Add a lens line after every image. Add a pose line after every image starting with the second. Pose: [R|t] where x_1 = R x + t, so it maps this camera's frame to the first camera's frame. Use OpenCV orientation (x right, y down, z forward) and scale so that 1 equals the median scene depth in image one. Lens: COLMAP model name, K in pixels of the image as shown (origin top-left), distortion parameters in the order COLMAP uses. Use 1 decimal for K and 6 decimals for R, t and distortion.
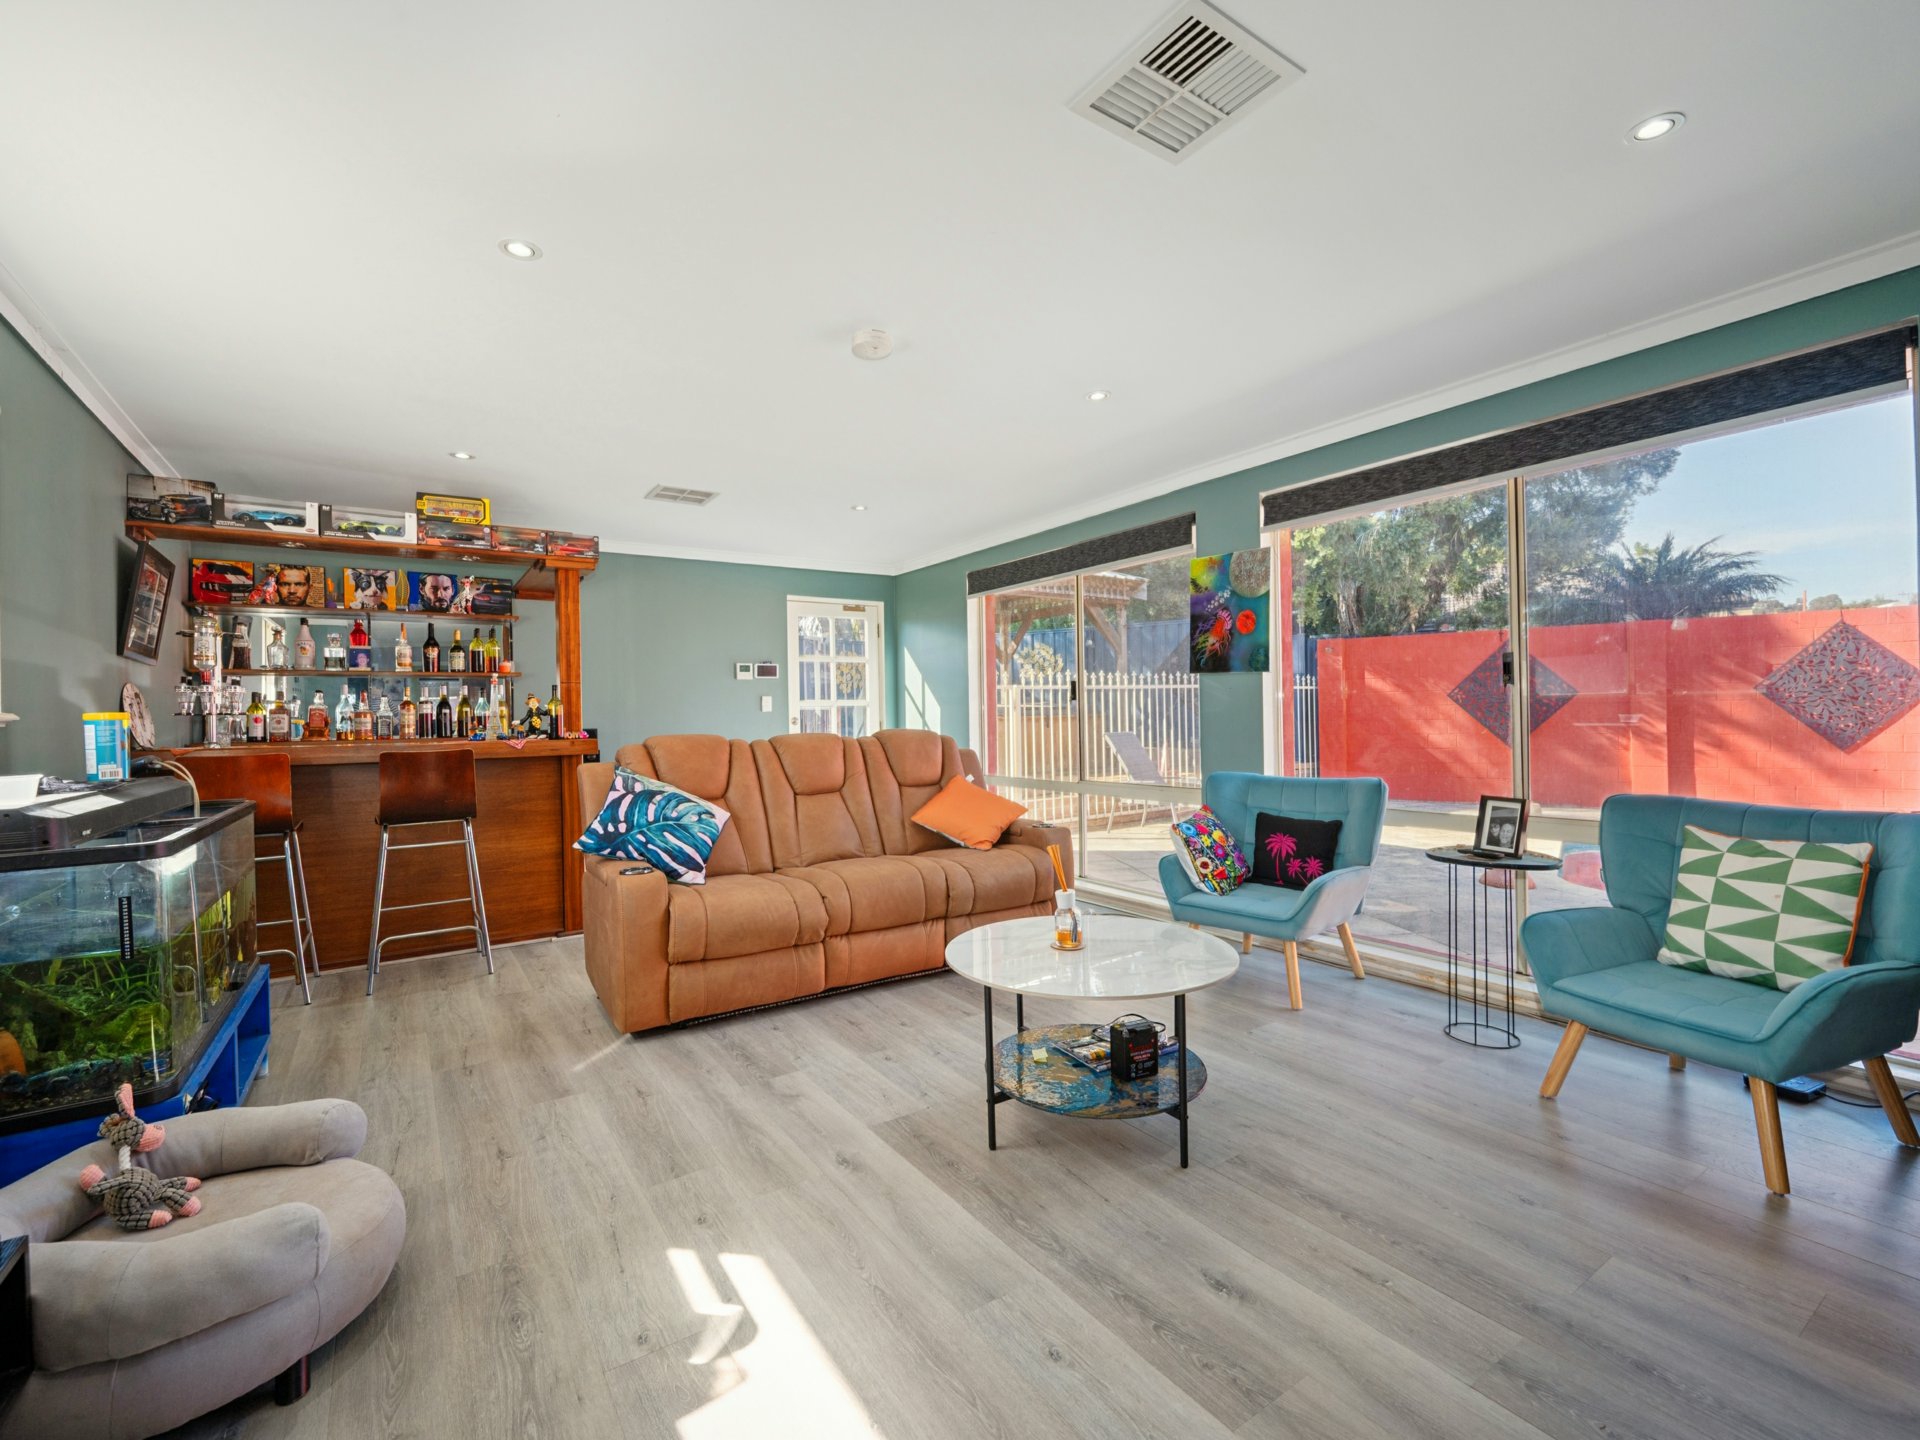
lens RADIAL K [[856.5, 0, 958.0], [0, 856.5, 718.4], [0, 0, 1]] dist [0.001386, -0.000375]
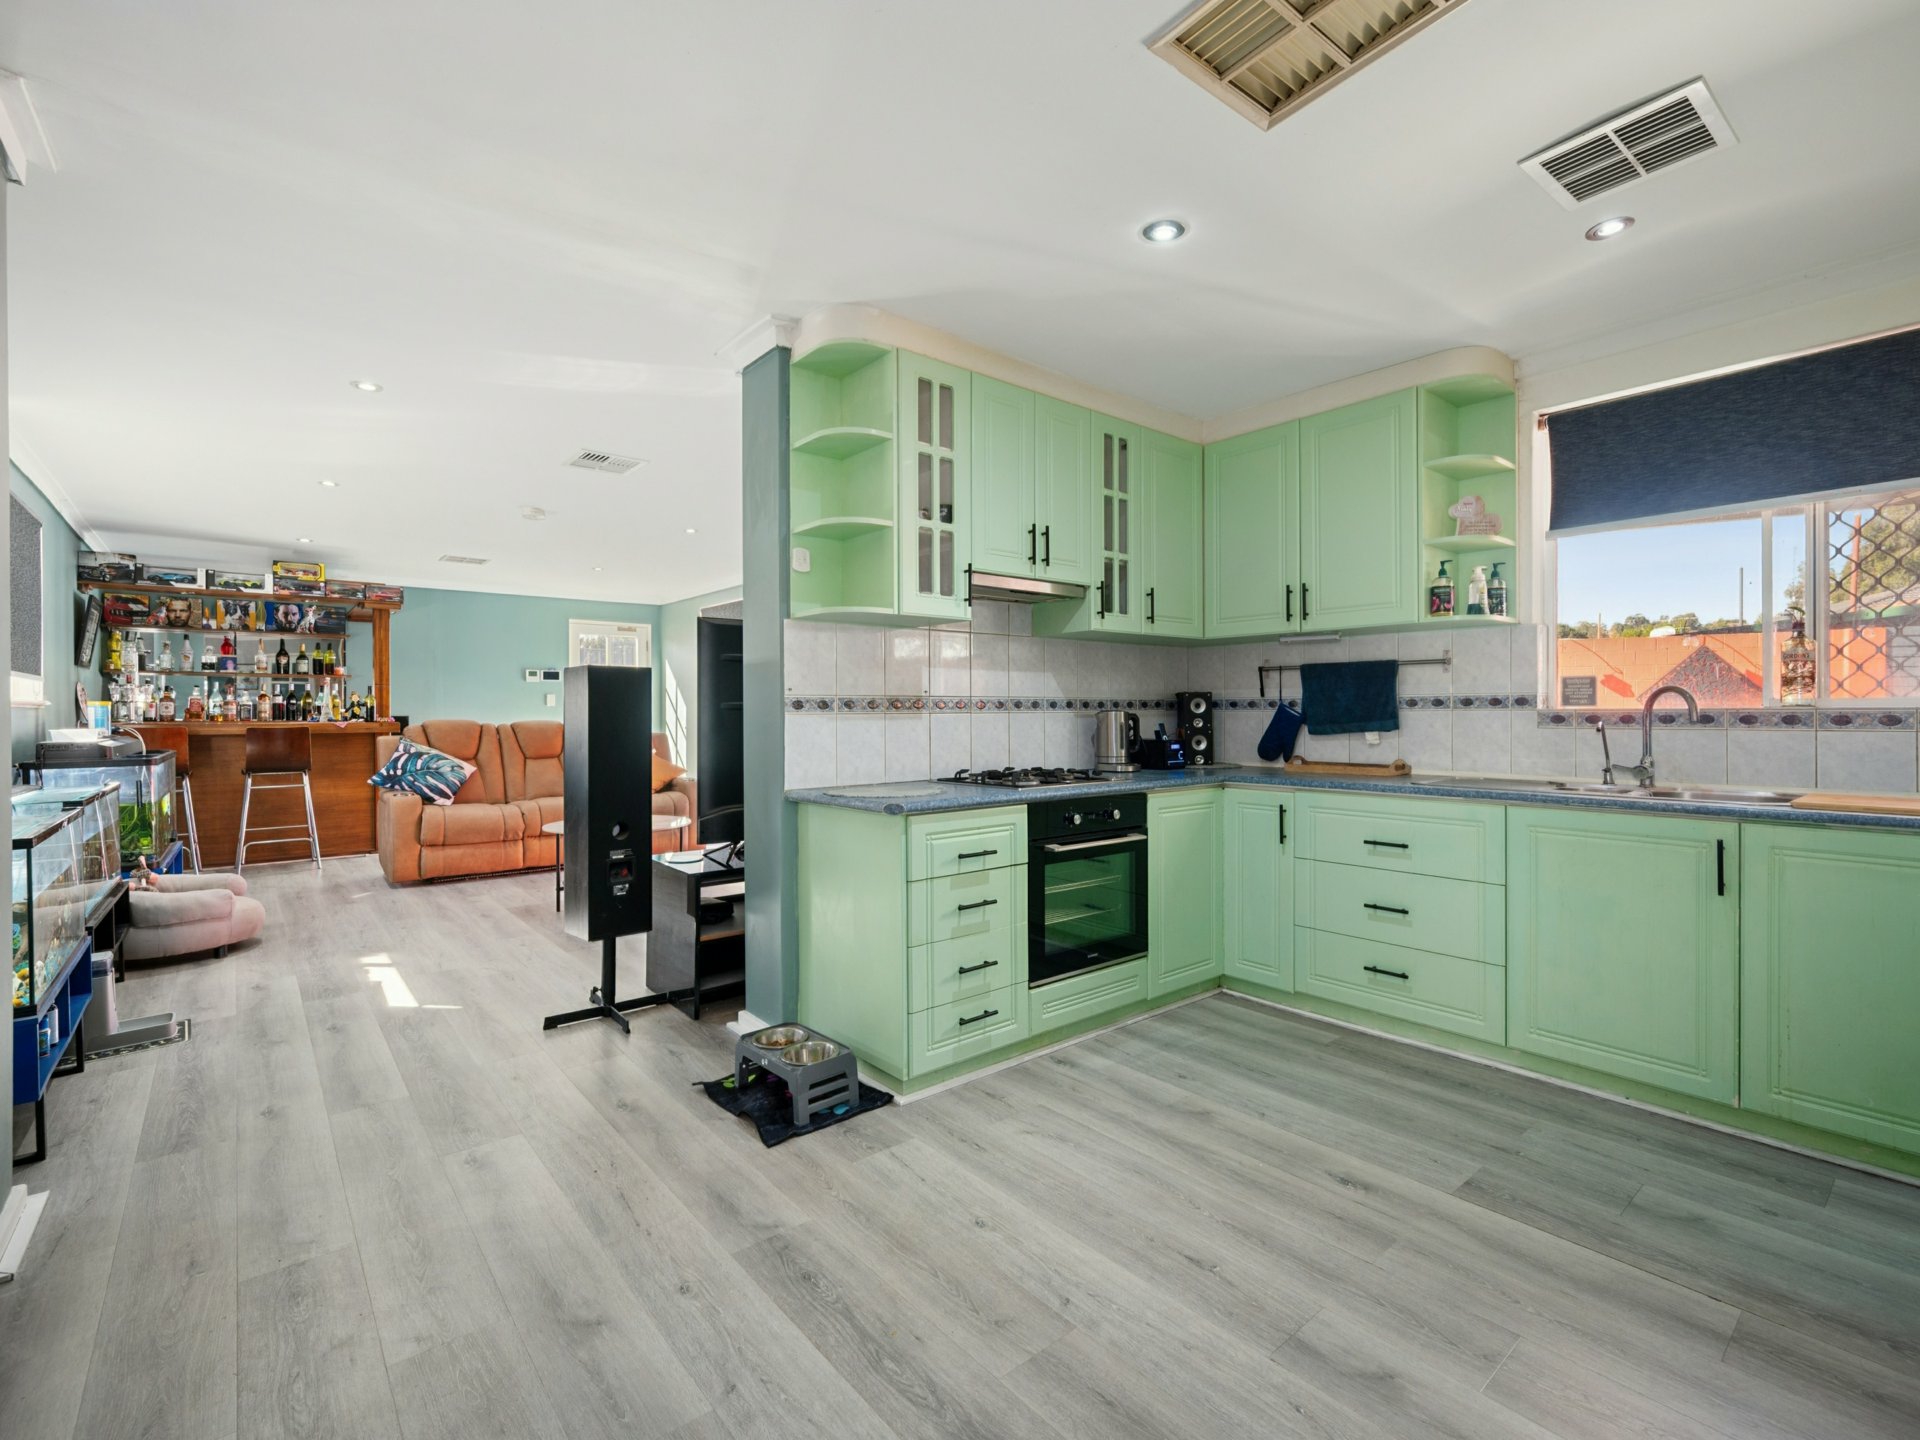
lens RADIAL K [[856.5, 0, 947.8], [0, 856.5, 720.4], [0, 0, 1]] dist [0.001386, -0.000375]
pose [[0.994100, 0.016069, 0.107274, 0.428395], [-0.016658, 0.999851, 0.004595, -0.002892], [-0.107184, -0.006355, 0.994219, -0.688132]]
